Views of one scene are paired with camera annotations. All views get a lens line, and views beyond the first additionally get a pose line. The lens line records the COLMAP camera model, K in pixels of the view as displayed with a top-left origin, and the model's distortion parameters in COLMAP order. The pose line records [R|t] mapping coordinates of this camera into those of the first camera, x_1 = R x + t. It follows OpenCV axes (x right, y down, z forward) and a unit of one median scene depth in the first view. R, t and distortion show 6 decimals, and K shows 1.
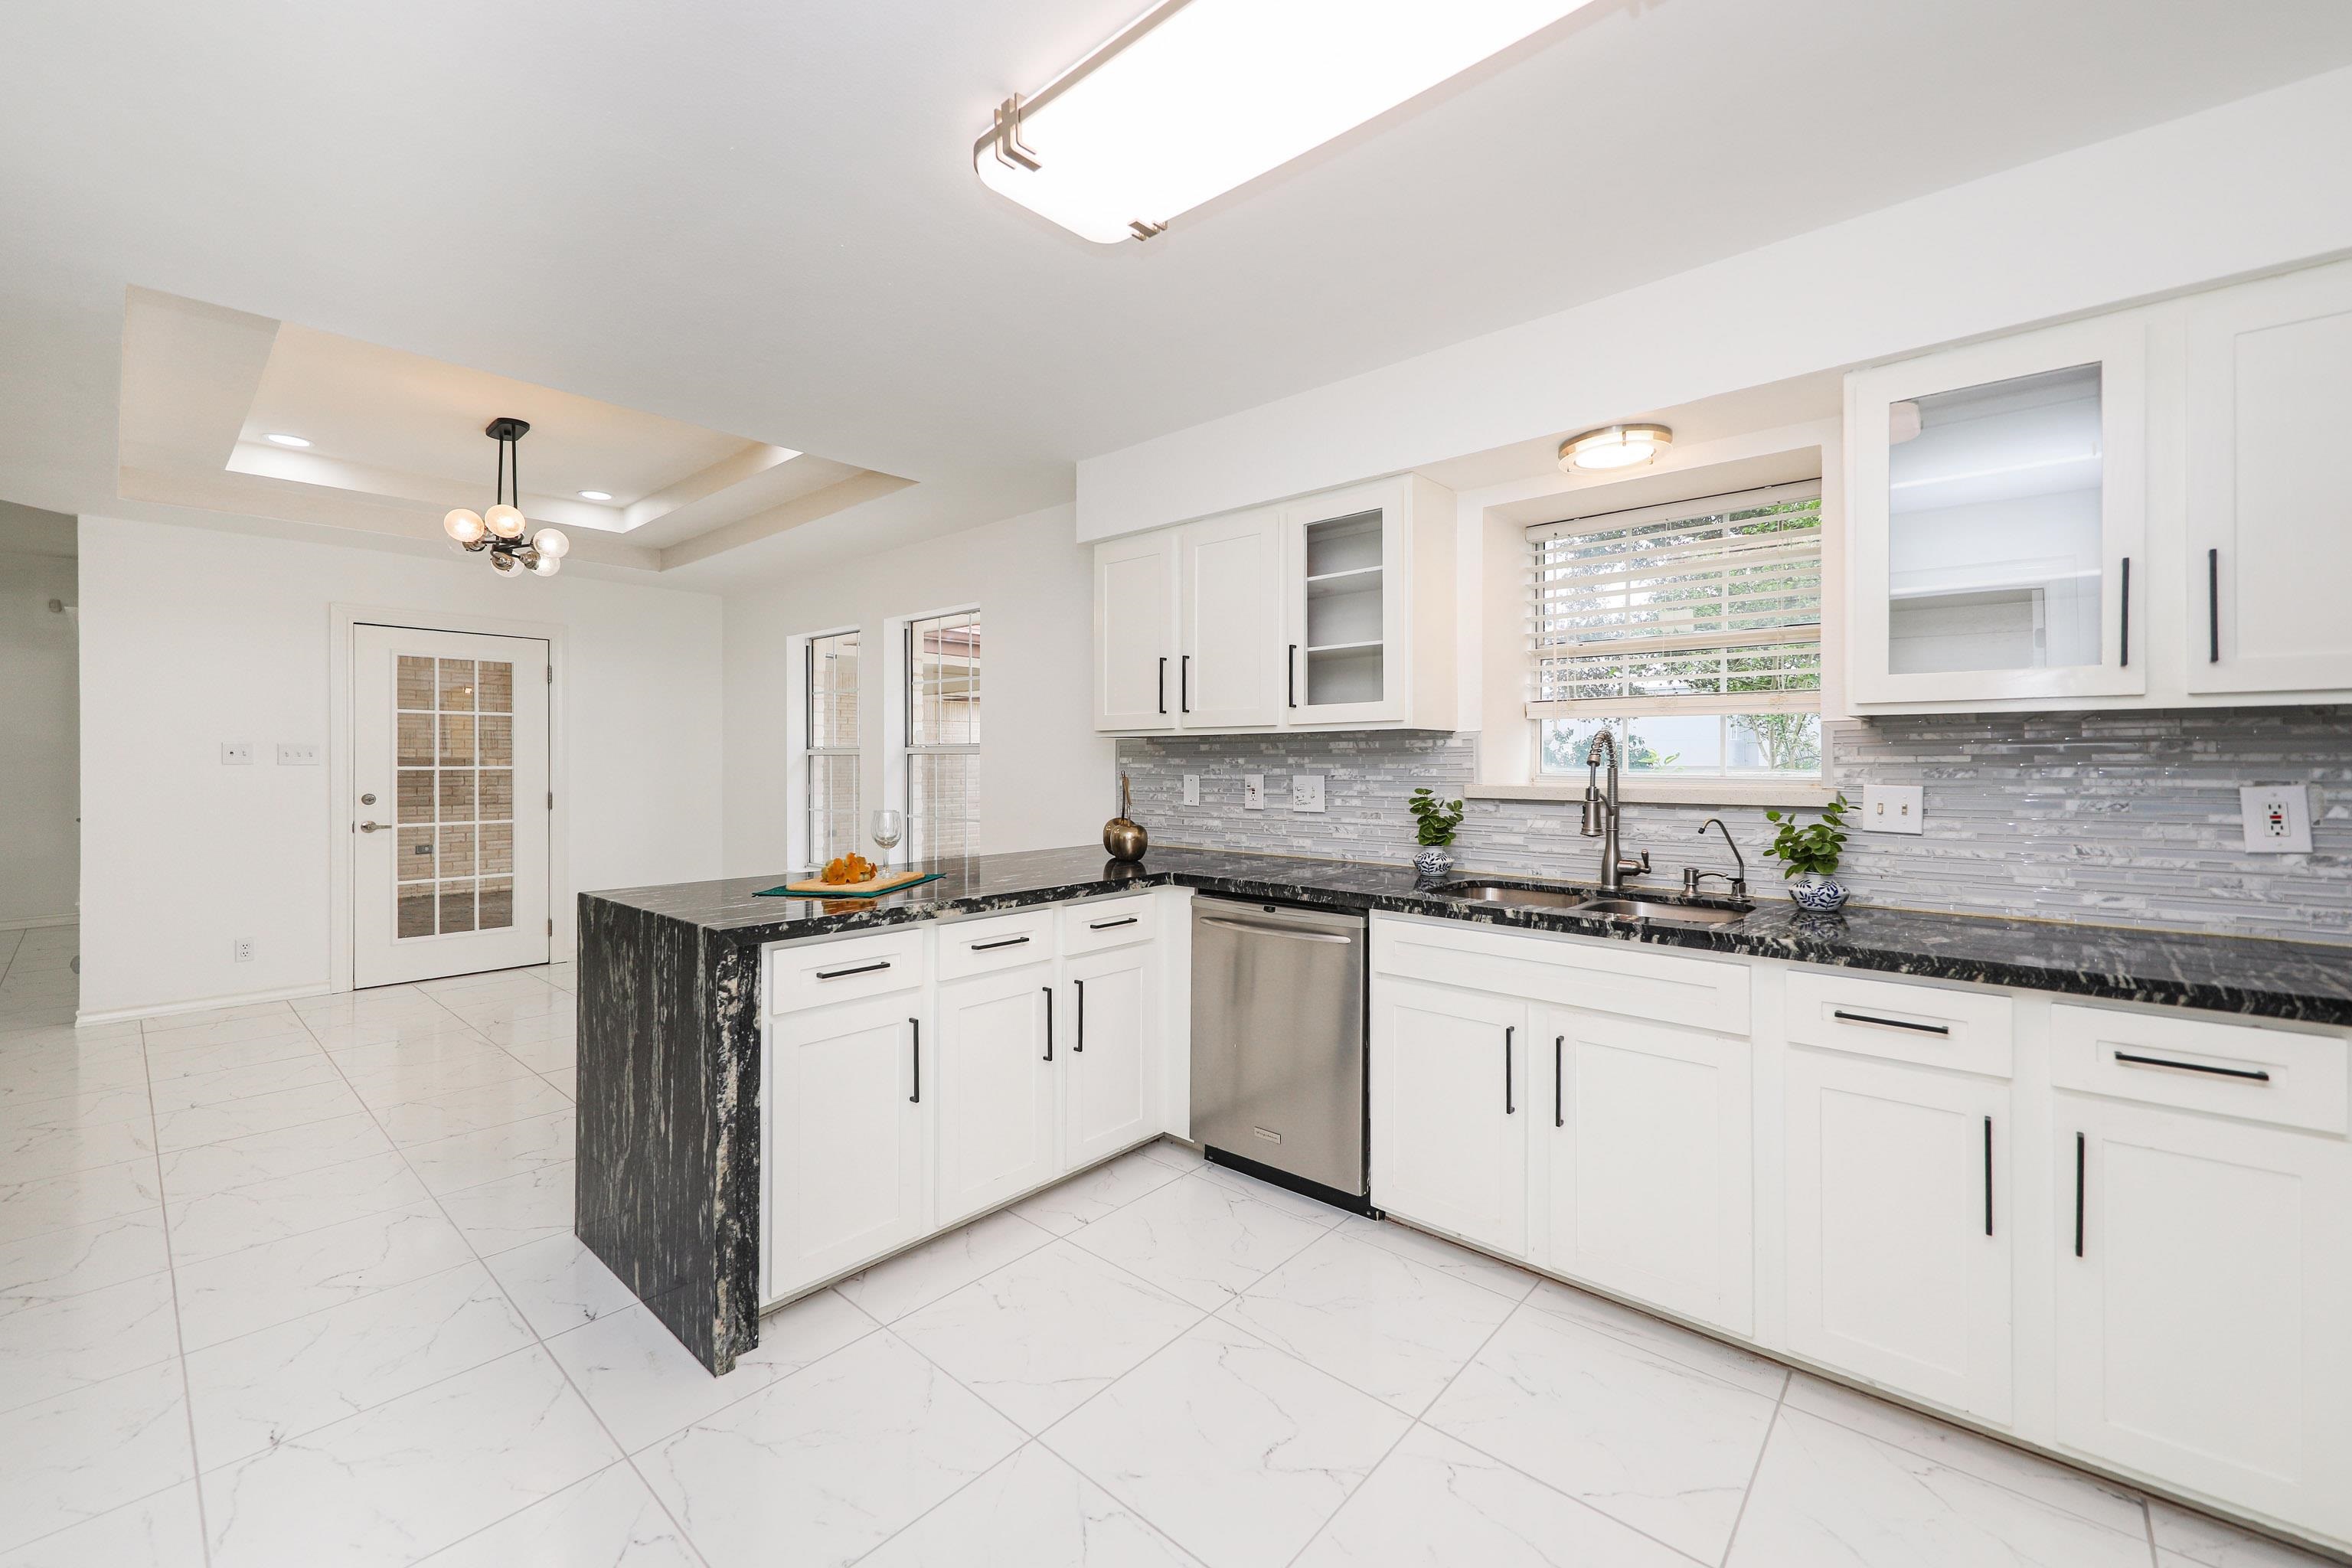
lens RADIAL K [[931.1, 0, 1182.9], [0, 931.1, 761.7], [0, 0, 1]] dist [0.010369, -0.004856]
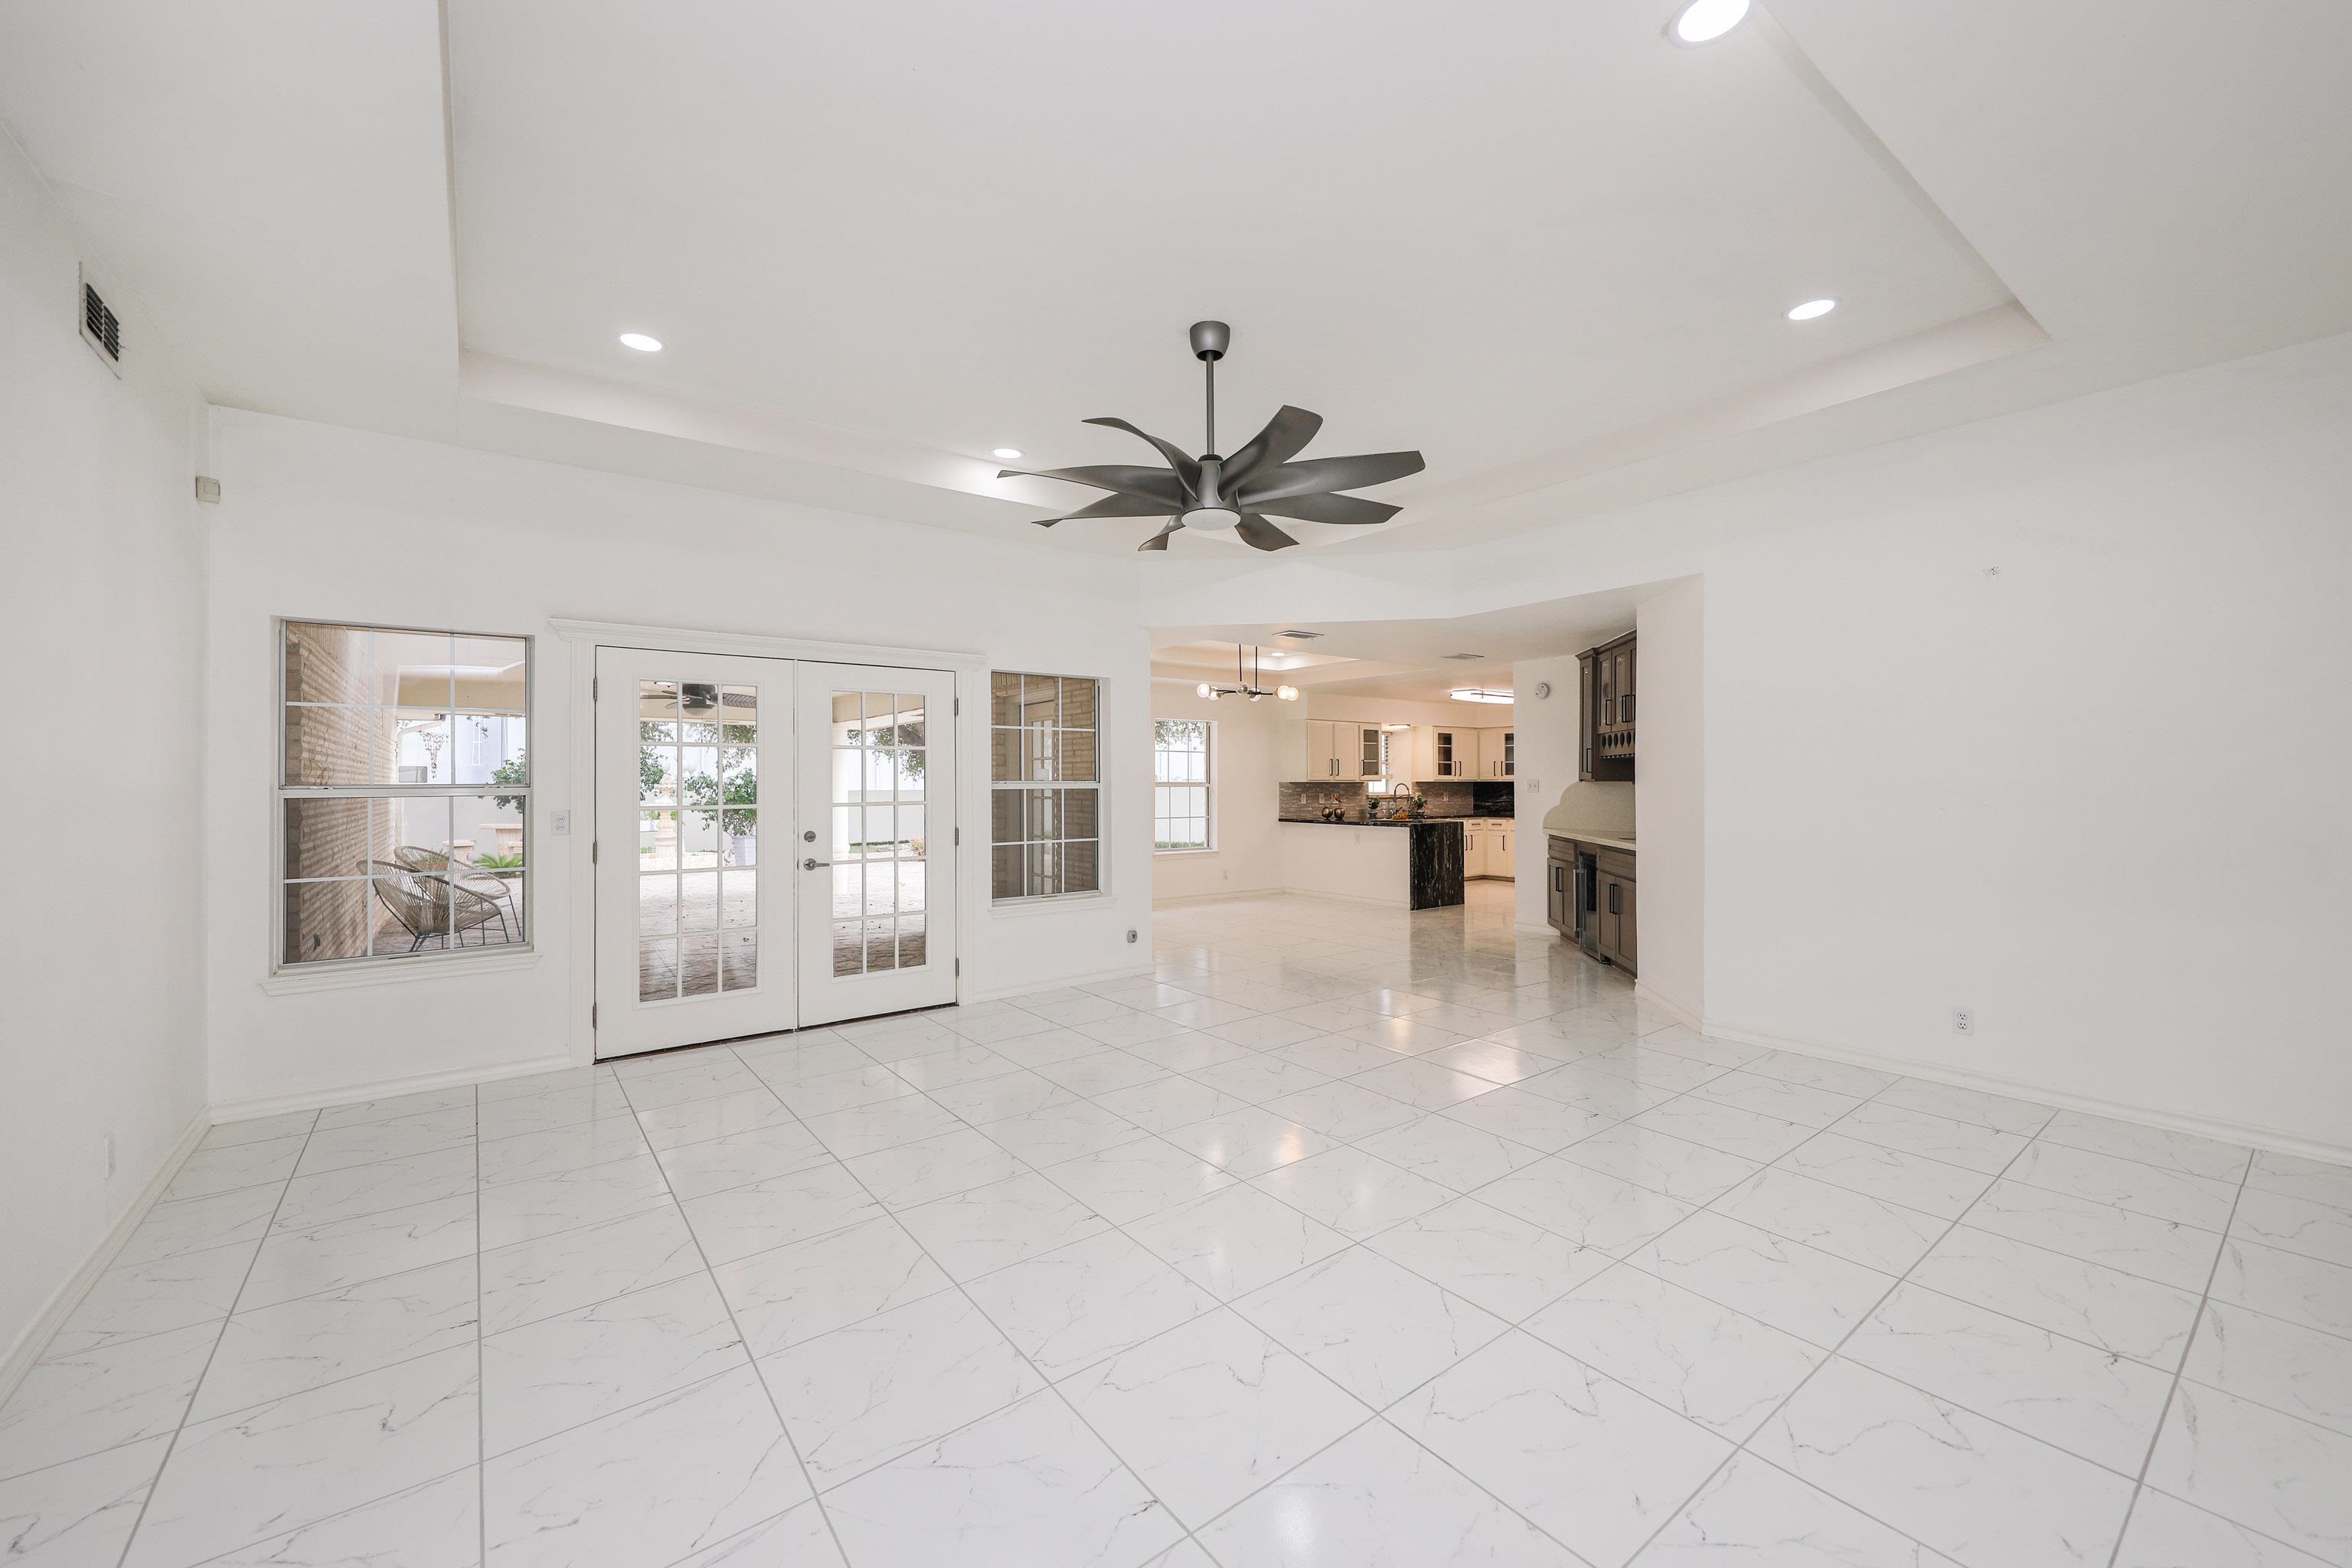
lens RADIAL K [[931.1, 0, 1180.5], [0, 931.1, 775.6], [0, 0, 1]] dist [0.010369, -0.004856]
pose [[0.196237, 0.008218, 0.980522, -3.884745], [0.002233, 0.999959, -0.008828, -0.026223], [-0.980554, 0.003922, 0.196211, 0.986163]]
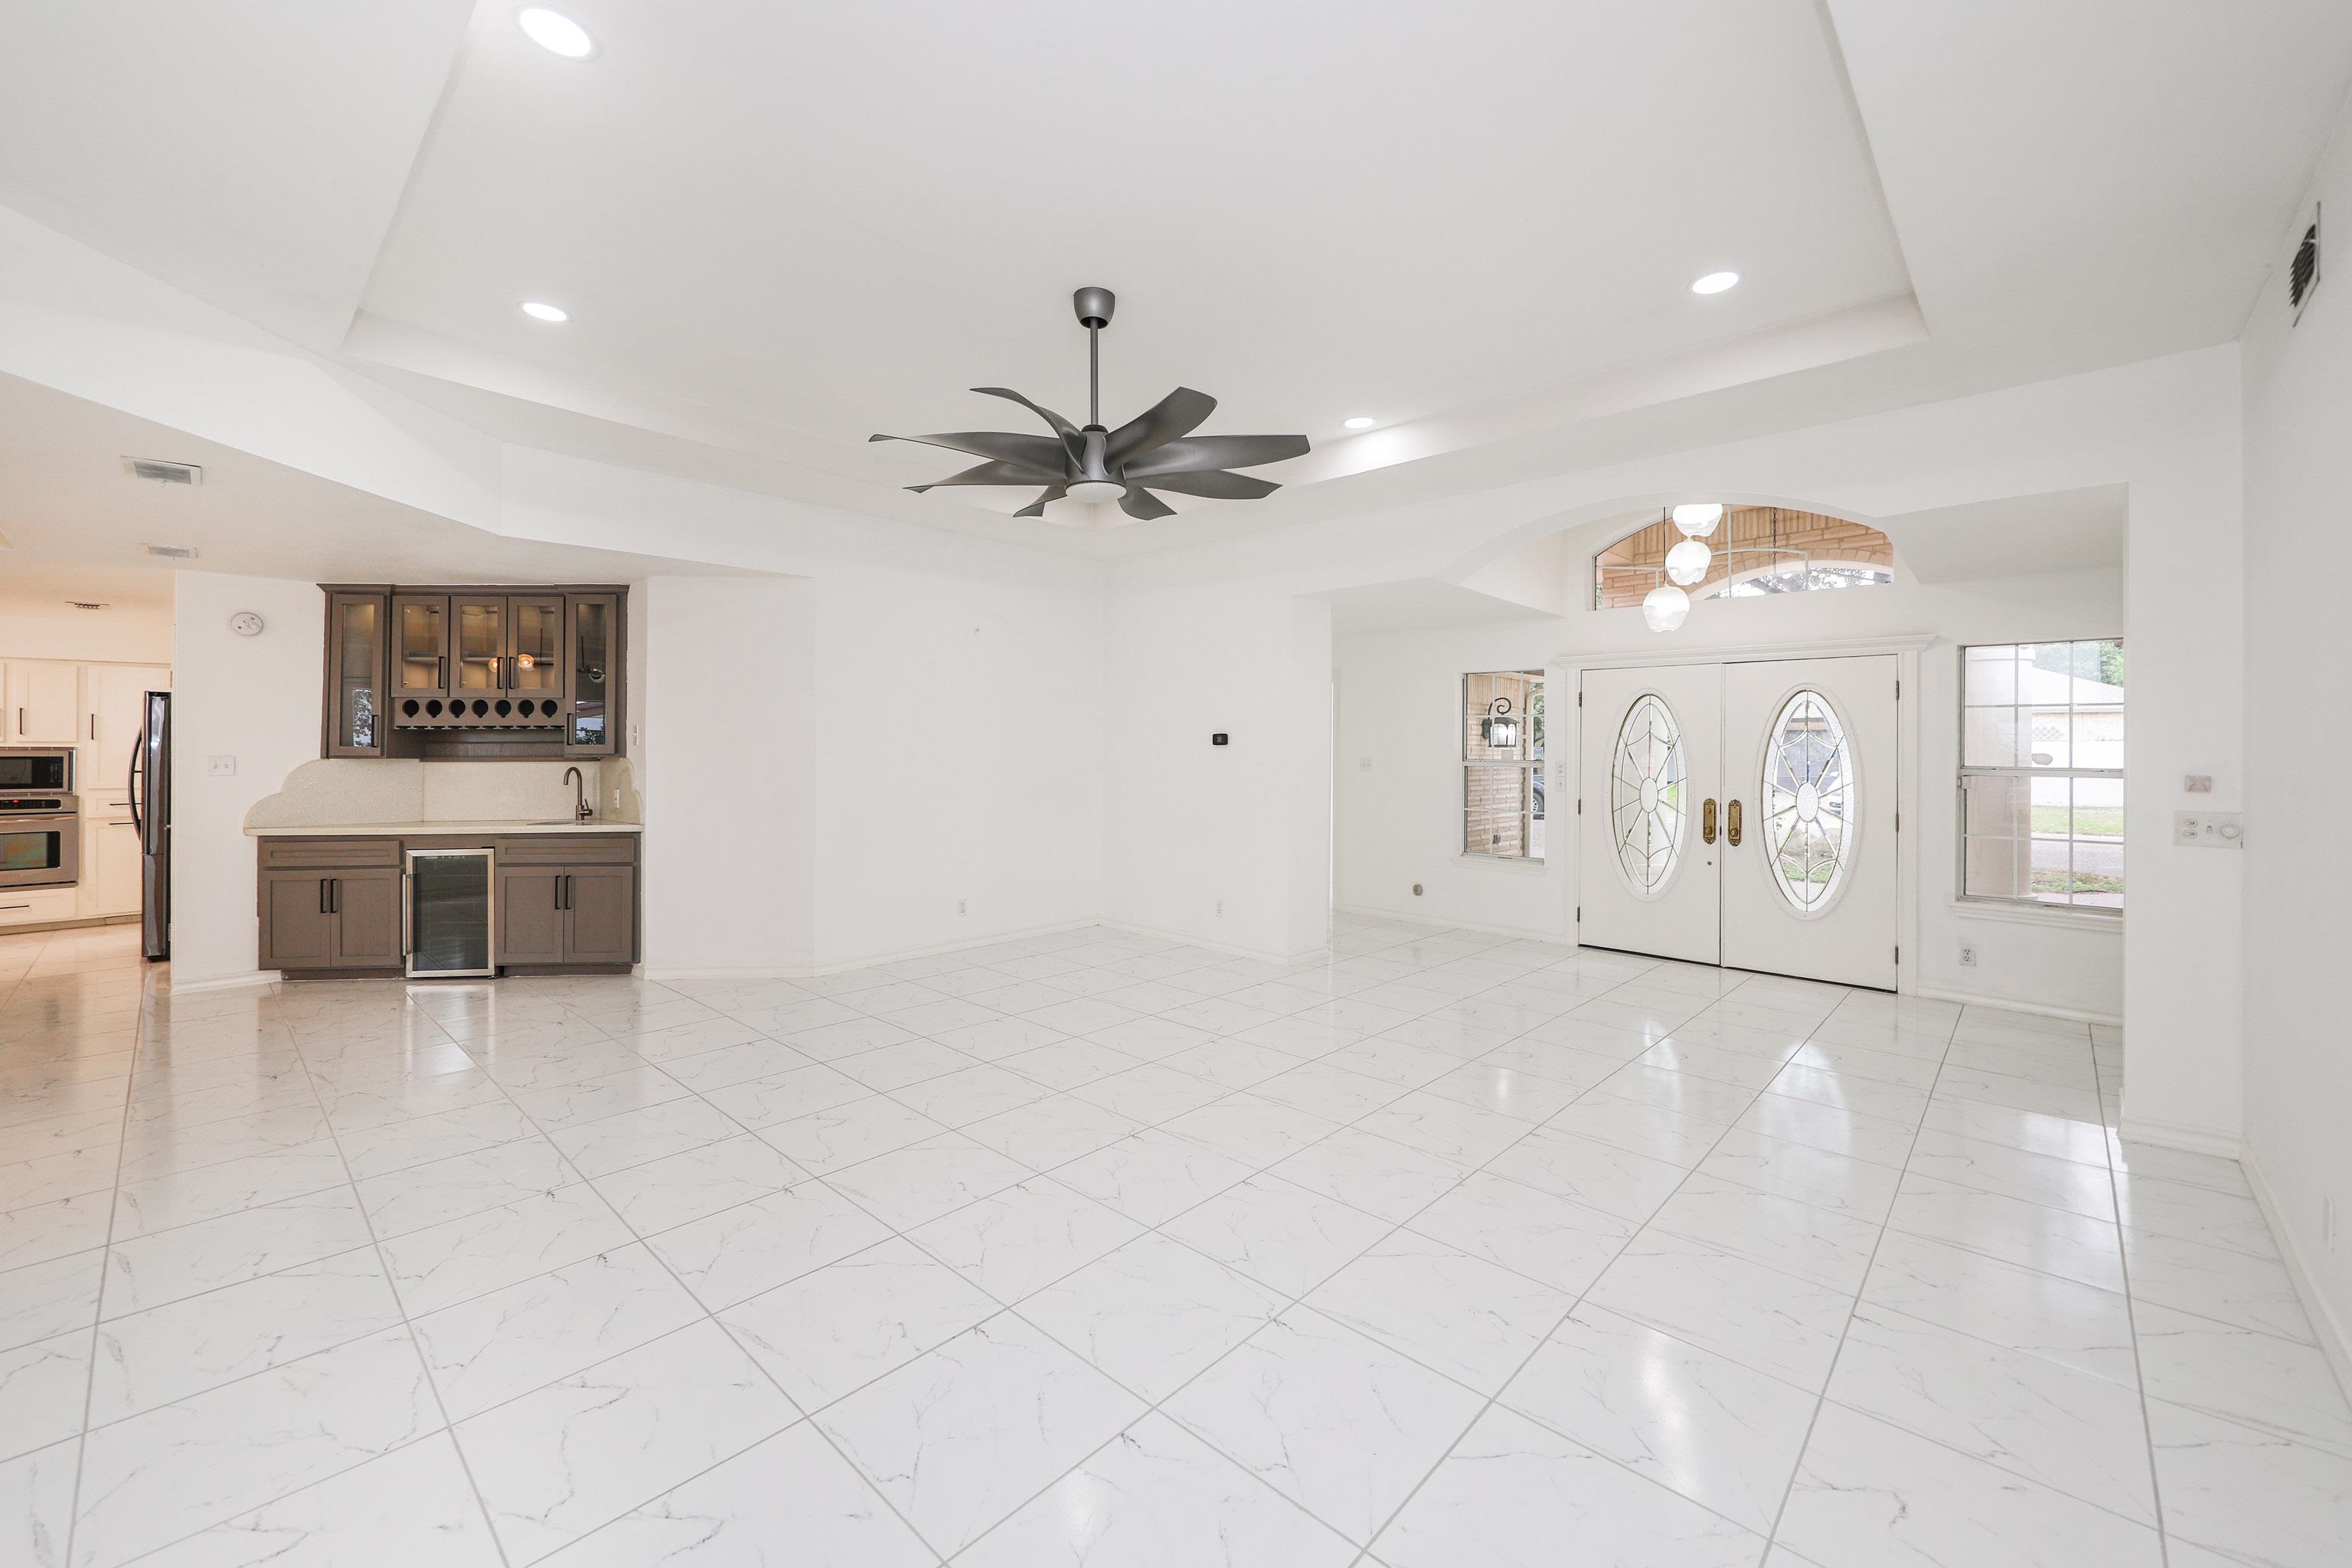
lens RADIAL K [[931.1, 0, 1180.3], [0, 931.1, 741.0], [0, 0, 1]] dist [0.010369, -0.004856]
pose [[-0.999492, 0.003914, 0.031629, -2.884551], [0.003525, 0.999917, -0.012355, -0.036348], [-0.031675, -0.012237, -0.999423, 2.278984]]
